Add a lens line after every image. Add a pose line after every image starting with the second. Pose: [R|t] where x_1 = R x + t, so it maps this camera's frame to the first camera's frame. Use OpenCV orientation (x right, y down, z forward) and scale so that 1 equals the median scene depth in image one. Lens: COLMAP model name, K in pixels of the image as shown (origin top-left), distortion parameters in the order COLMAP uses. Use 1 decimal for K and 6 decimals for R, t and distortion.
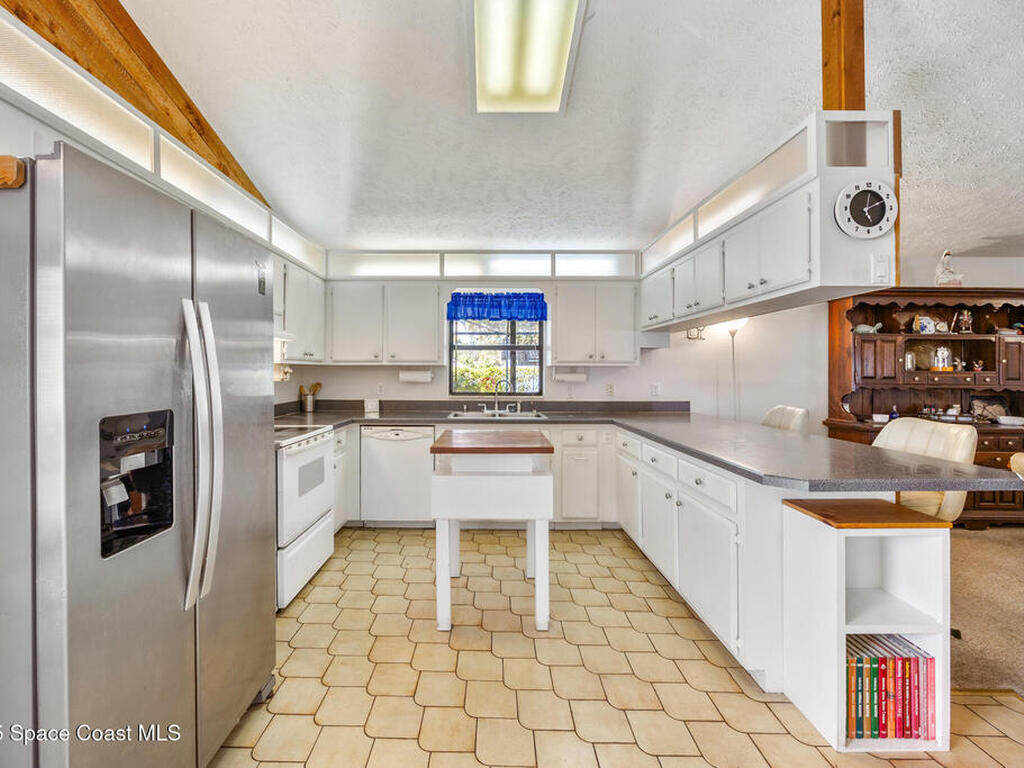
lens RADIAL K [[470.6, 0, 511.7], [0, 470.6, 374.5], [0, 0, 1]] dist [-0.000650, 0.000847]
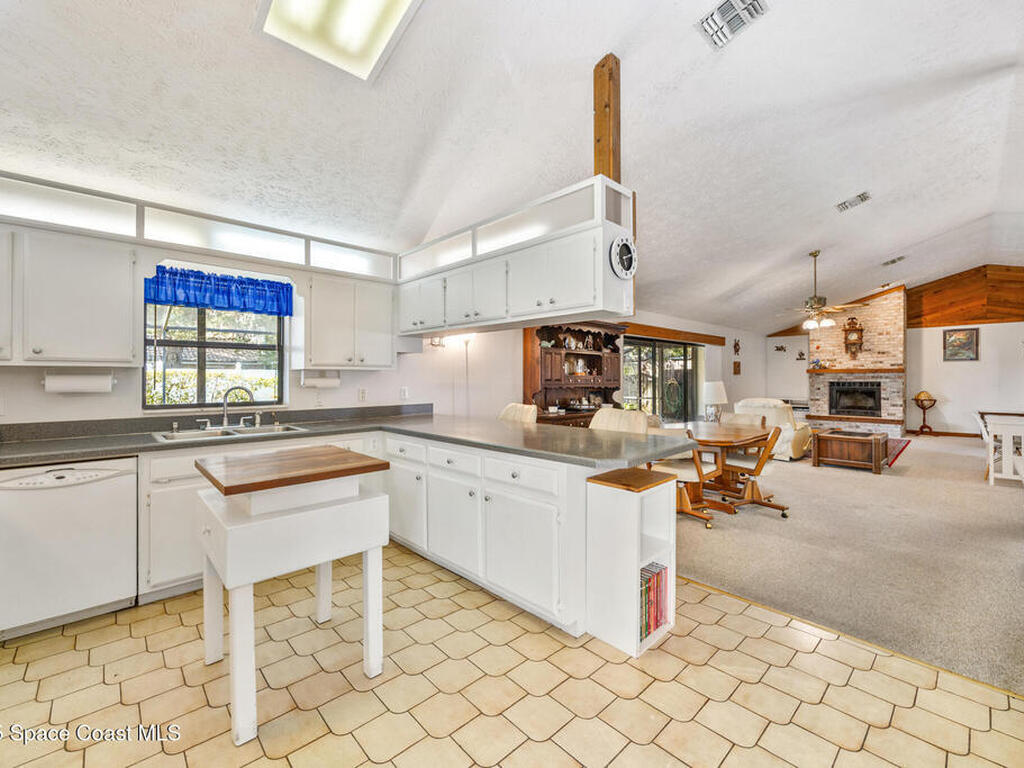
lens RADIAL K [[436.9, 0, 511.5], [0, 436.9, 380.0], [0, 0, 1]] dist [-0.003035, -0.000088]
pose [[0.723800, -0.007920, 0.689964, -0.199137], [0.005742, 0.999969, 0.005455, -0.000936], [-0.689986, 0.000014, 0.723823, 0.164136]]
